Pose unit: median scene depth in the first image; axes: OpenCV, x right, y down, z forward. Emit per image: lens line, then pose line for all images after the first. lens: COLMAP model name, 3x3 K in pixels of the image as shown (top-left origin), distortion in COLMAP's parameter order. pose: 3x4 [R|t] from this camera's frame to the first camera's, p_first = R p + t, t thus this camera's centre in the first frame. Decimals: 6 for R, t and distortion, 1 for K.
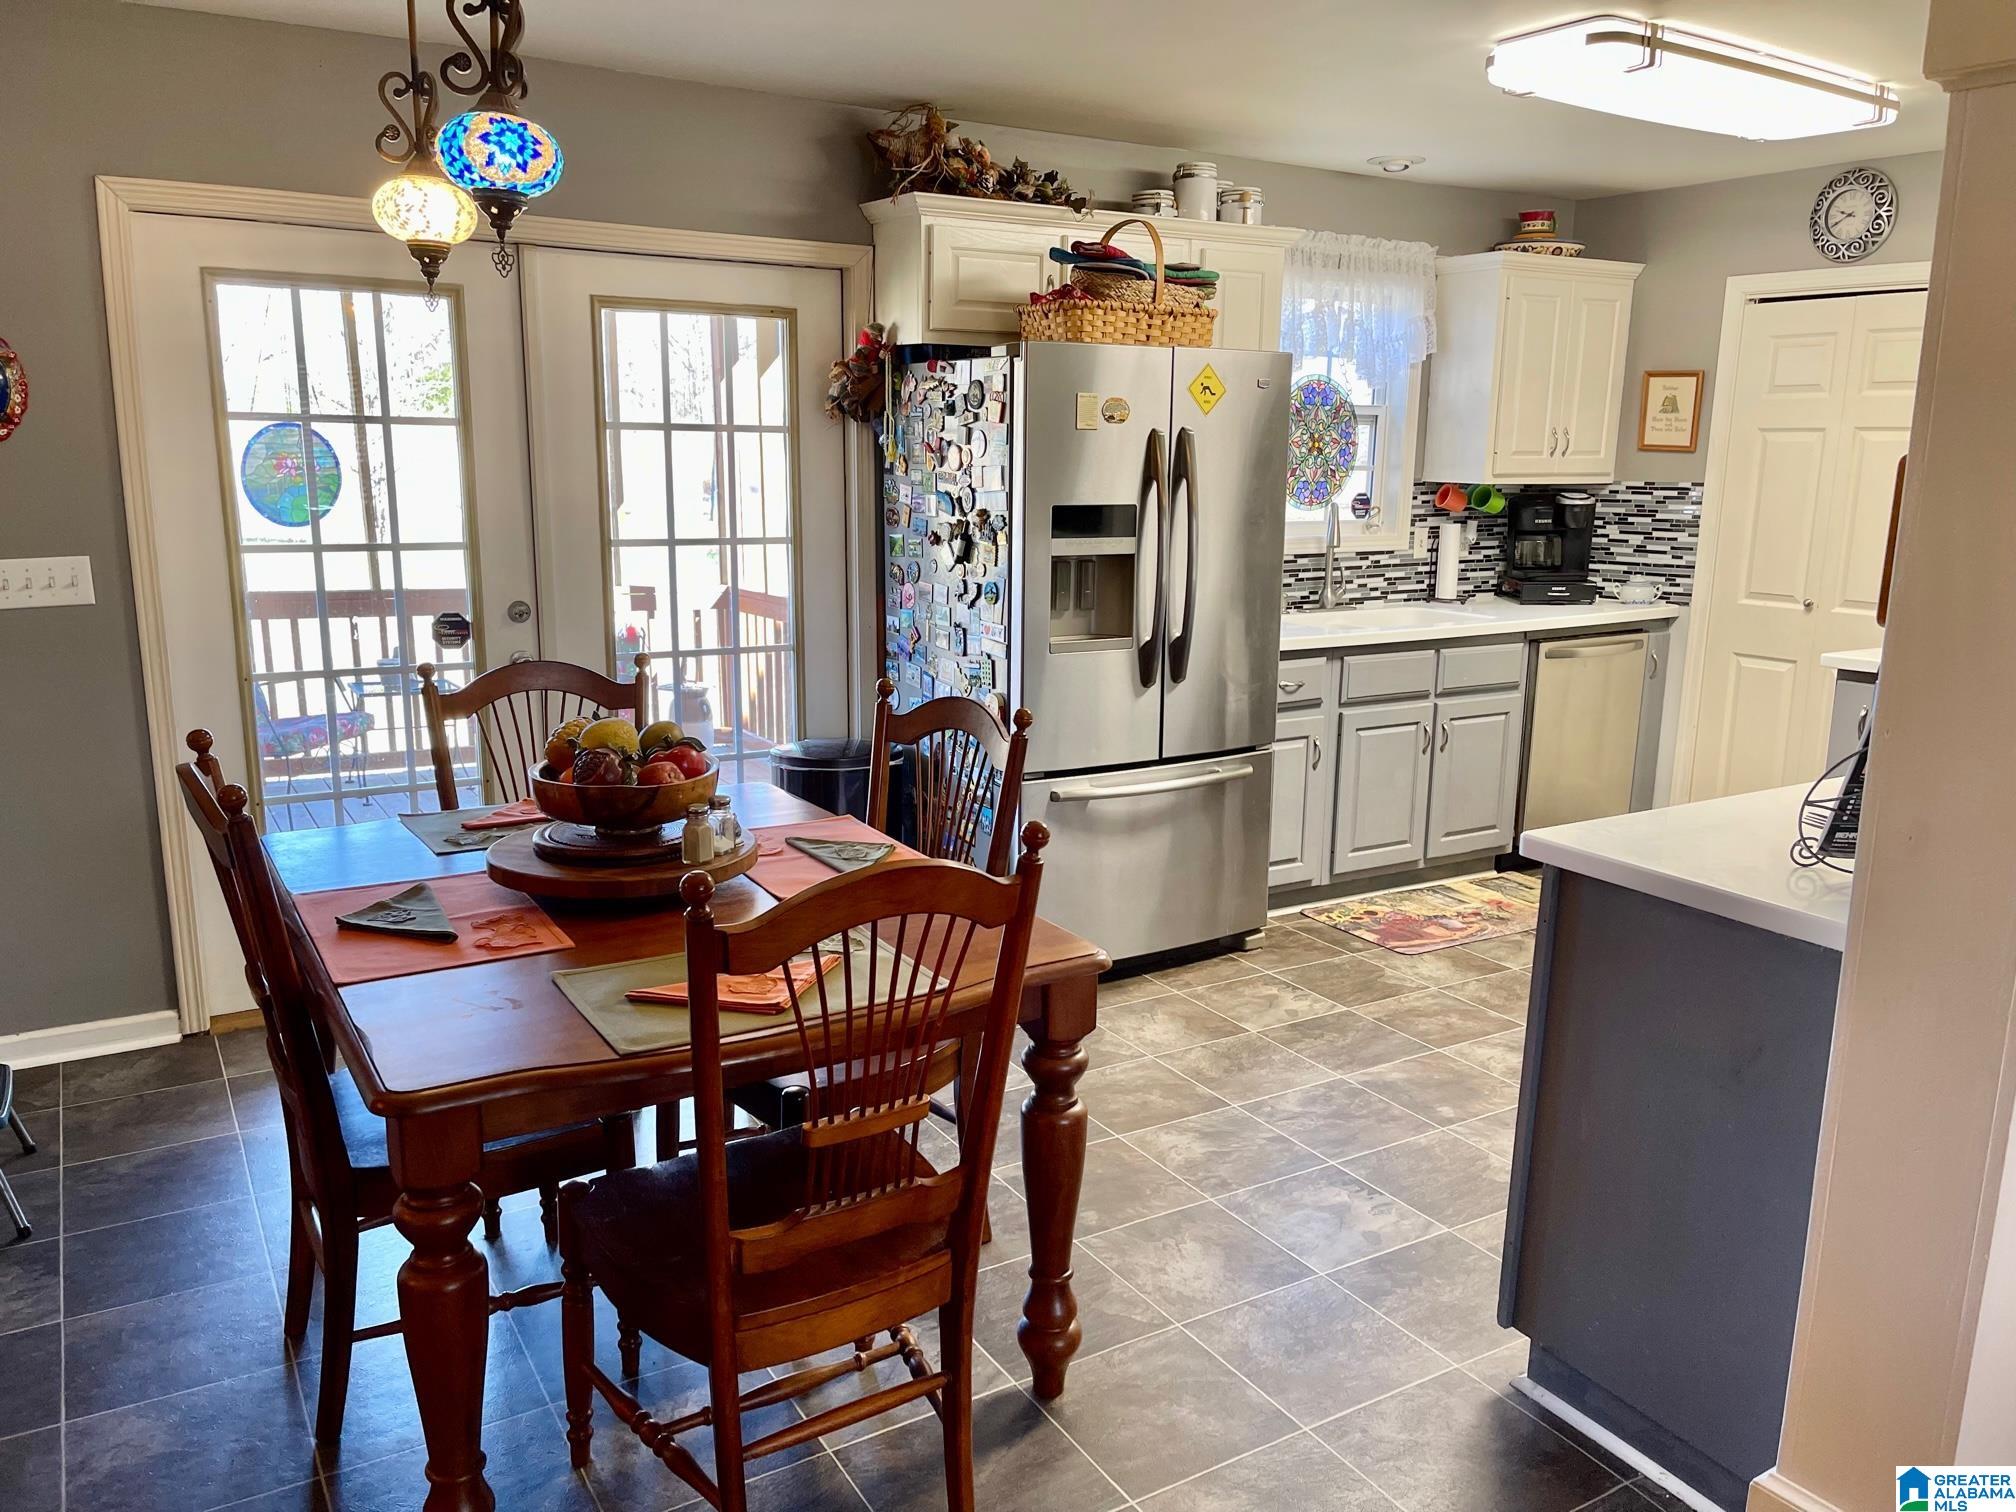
lens RADIAL K [[1520.9, 0, 1007.3], [0, 1520.9, 749.4], [0, 0, 1]] dist [0.060468, -0.040514]
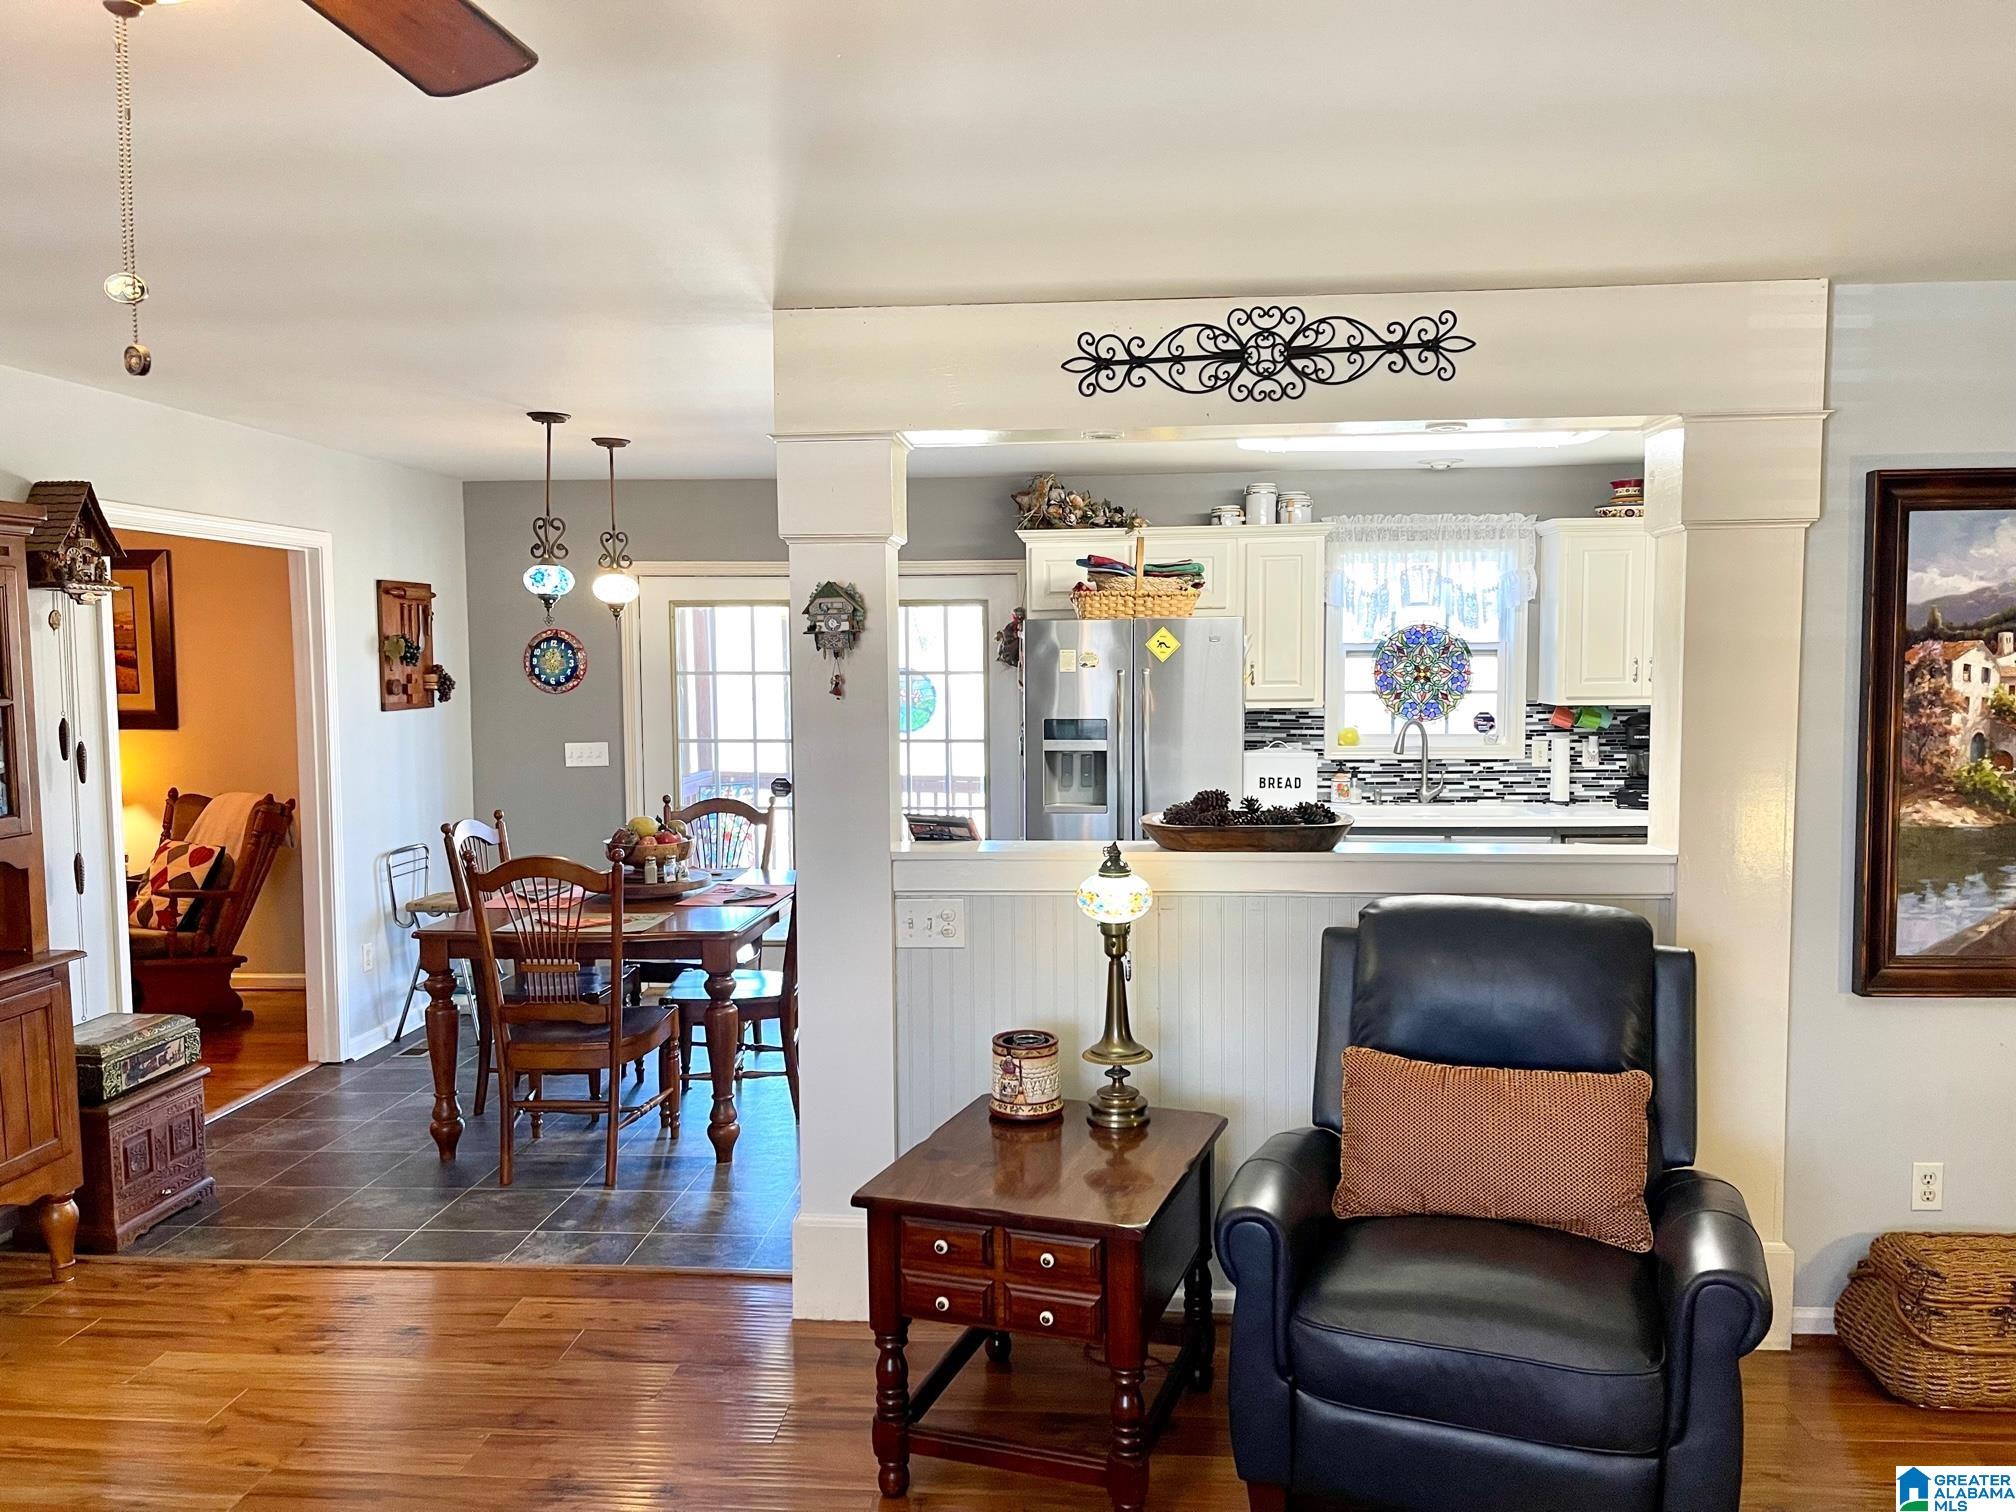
lens RADIAL K [[1520.9, 0, 1002.8], [0, 1520.9, 768.5], [0, 0, 1]] dist [0.060468, -0.040514]
pose [[0.804946, 0.022523, -0.592920, 0.672070], [-0.099547, 0.990242, -0.097529, 0.035625], [0.584937, 0.137530, 0.799333, -0.203094]]
